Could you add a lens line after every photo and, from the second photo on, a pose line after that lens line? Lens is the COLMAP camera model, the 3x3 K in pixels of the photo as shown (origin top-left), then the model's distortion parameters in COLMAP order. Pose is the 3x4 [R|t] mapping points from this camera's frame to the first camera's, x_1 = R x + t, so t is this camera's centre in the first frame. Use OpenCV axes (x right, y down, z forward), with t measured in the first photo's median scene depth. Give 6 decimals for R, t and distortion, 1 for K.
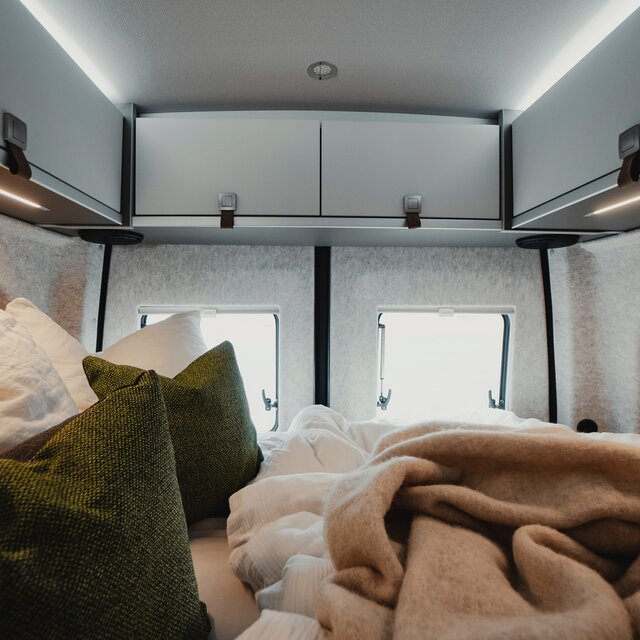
lens RADIAL K [[473.2, 0, 320.0], [0, 473.2, 320.0], [0, 0, 1]] dist [-0.036998, 0.000663]
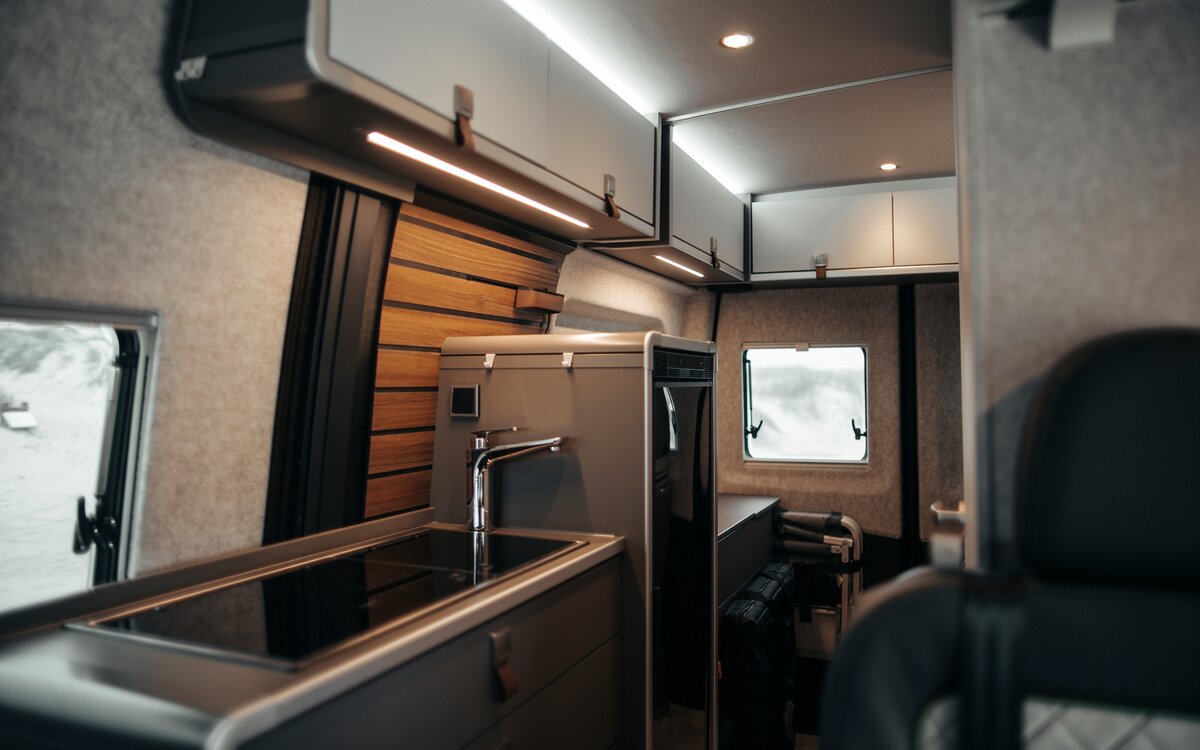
lens RADIAL K [[868.8, 0, 602.2], [0, 868.8, 358.3], [0, 0, 1]] dist [-0.002665, 0.000202]
pose [[0.912310, -0.015101, -0.409221, 0.187327], [-0.003508, 0.998995, -0.044684, 0.109648], [0.409484, 0.042201, 0.911341, -1.142144]]
